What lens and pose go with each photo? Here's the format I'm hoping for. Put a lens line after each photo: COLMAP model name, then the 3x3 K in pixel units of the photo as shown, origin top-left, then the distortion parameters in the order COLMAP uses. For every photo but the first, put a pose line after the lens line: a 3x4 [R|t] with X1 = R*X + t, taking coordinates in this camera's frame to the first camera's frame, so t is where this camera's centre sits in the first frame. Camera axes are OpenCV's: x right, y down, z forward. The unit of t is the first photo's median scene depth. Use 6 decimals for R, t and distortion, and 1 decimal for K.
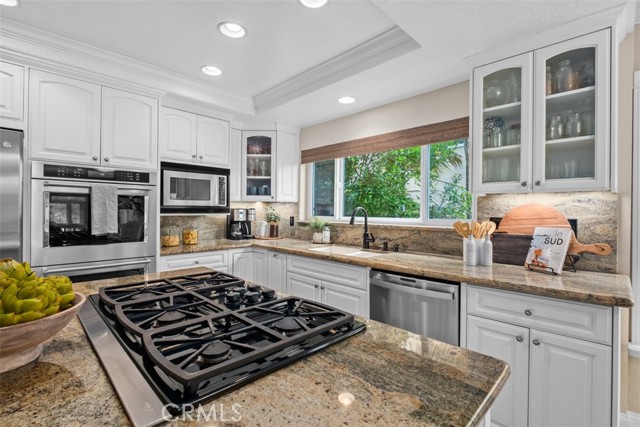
lens RADIAL K [[299.9, 0, 316.3], [0, 299.9, 209.0], [0, 0, 1]] dist [0.000628, -0.000756]
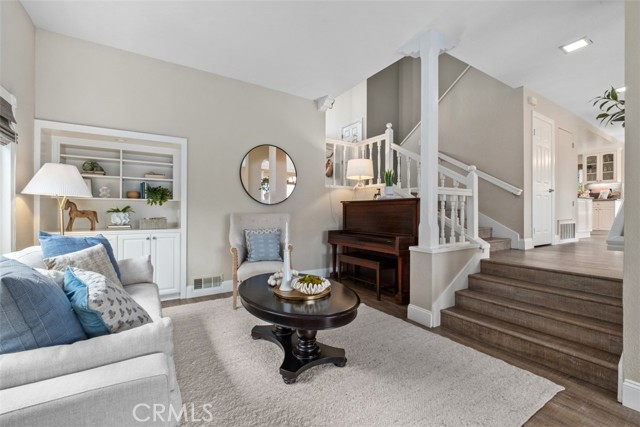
lens RADIAL K [[276.1, 0, 308.2], [0, 276.1, 214.7], [0, 0, 1]] dist [0.002538, -0.004874]
pose [[0.971865, -0.000514, -0.235539, -2.331274], [0.000289, 0.999999, -0.000990, 0.386391], [0.235539, 0.000894, 0.971864, -3.681796]]
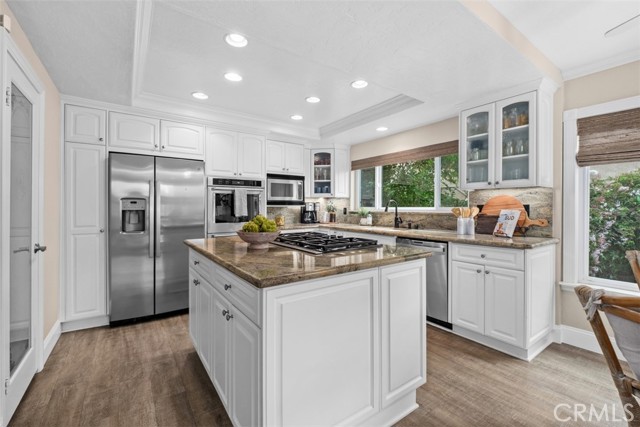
lens RADIAL K [[276.1, 0, 318.1], [0, 276.1, 207.6], [0, 0, 1]] dist [0.002538, -0.004874]
pose [[0.987063, -0.008277, -0.160119, 0.004340], [0.009224, 0.999944, 0.005171, 0.028830], [0.160067, -0.006581, 0.987084, -0.550576]]
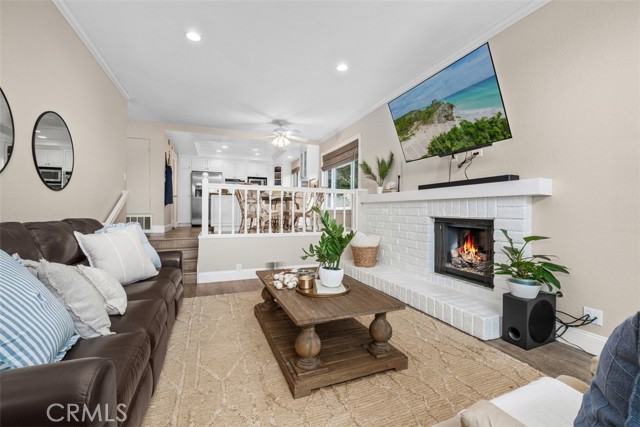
lens RADIAL K [[276.1, 0, 321.5], [0, 276.1, 211.3], [0, 0, 1]] dist [0.002538, -0.004874]
pose [[0.923925, -0.008366, -0.382481, 2.233000], [0.010673, 0.999935, 0.003911, 0.367578], [0.382424, -0.007696, 0.923955, -2.530172]]
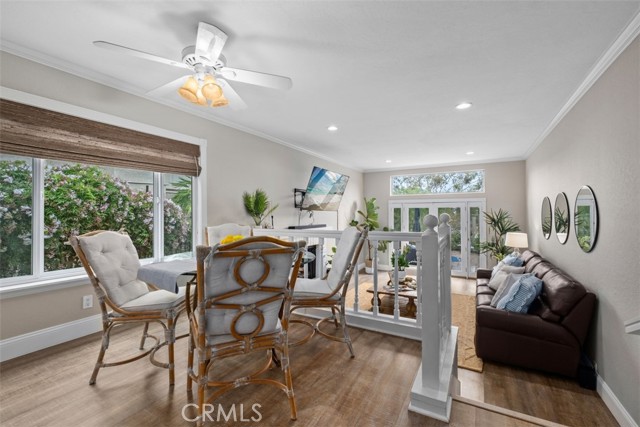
lens RADIAL K [[276.1, 0, 319.8], [0, 276.1, 209.8], [0, 0, 1]] dist [0.002538, -0.004874]
pose [[-0.263887, 0.005878, 0.964536, -0.315486], [-0.006162, 0.999951, -0.007780, 0.081579], [-0.964534, -0.007996, -0.263838, -0.171160]]
